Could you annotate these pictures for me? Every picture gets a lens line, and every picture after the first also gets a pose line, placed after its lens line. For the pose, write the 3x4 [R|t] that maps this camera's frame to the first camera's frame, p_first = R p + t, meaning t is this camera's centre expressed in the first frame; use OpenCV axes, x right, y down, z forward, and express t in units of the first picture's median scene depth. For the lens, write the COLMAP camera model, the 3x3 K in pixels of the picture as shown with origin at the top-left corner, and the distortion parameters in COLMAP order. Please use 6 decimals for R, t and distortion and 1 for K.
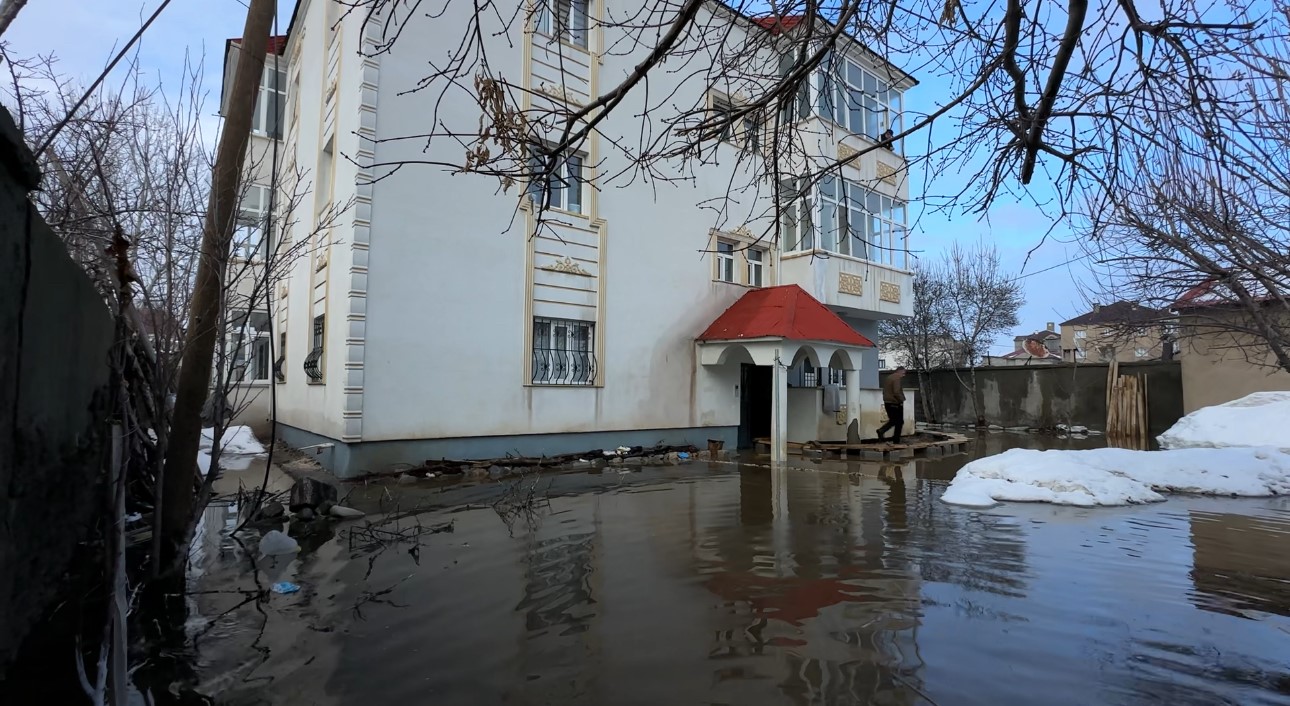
lens RADIAL K [[586.5, 0, 644.6], [0, 586.5, 351.2], [0, 0, 1]] dist [-0.002477, 0.000392]
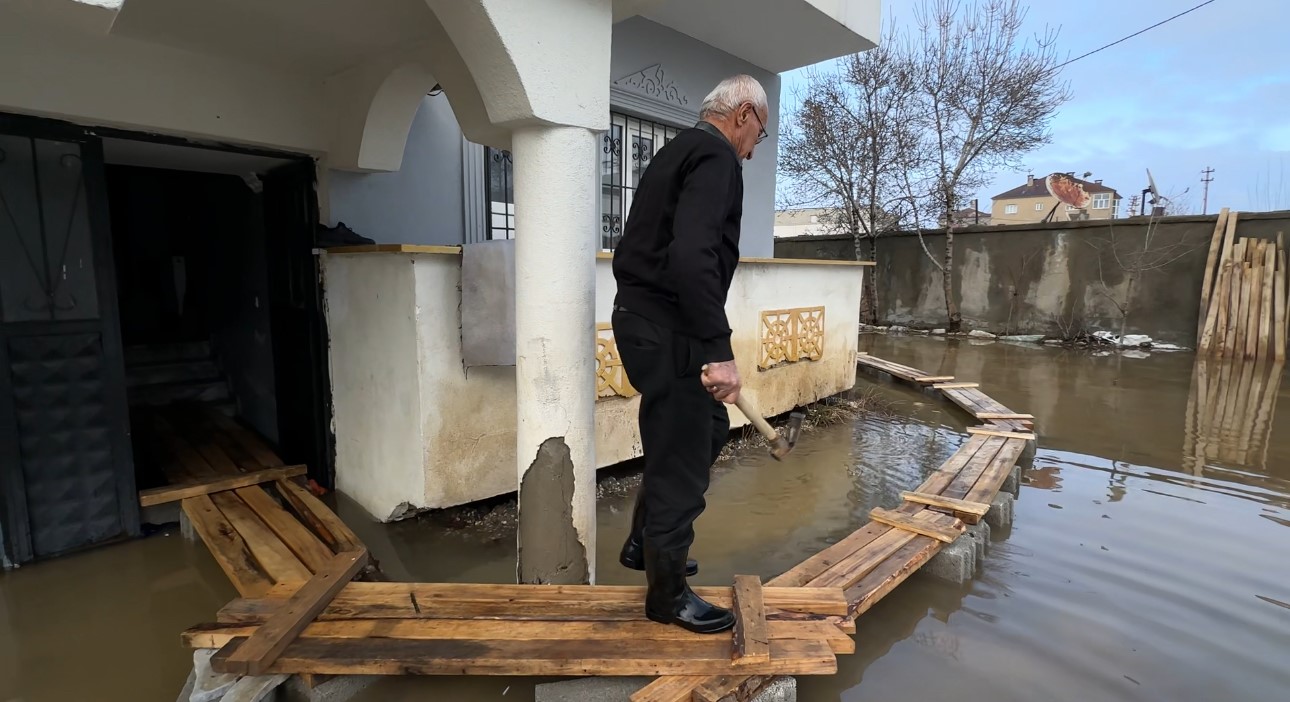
lens RADIAL K [[586.6, 0, 644.0], [0, 586.6, 349.4], [0, 0, 1]] dist [-0.000721, -0.000792]
pose [[0.993126, -0.016244, 0.115919, 0.341701], [-0.007300, 0.979800, 0.199849, 0.054330], [-0.116824, -0.199321, 0.972946, 0.789424]]
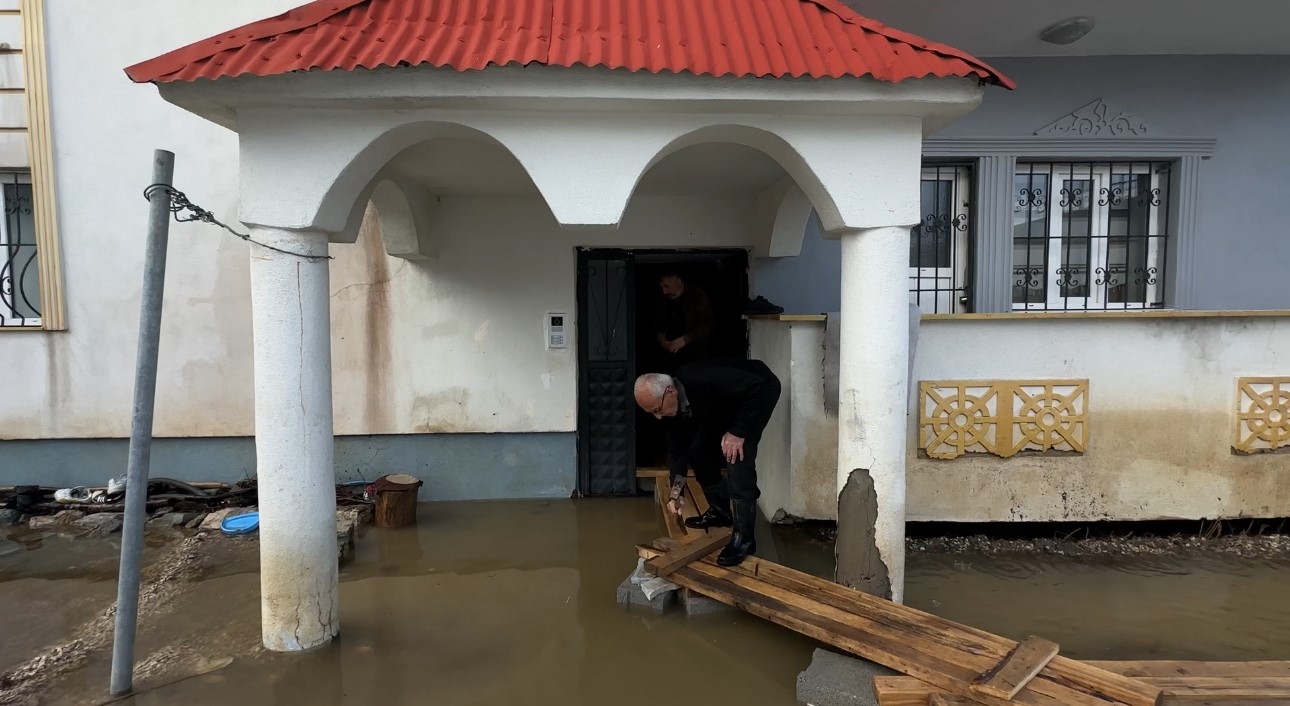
lens RADIAL K [[586.5, 0, 642.3], [0, 586.5, 350.1], [0, 0, 1]] dist [-0.002477, 0.000392]
pose [[0.793910, 0.017922, -0.607771, 0.394956], [0.057734, 0.992827, 0.104693, 0.044409], [0.605288, -0.118206, 0.787181, 0.745727]]
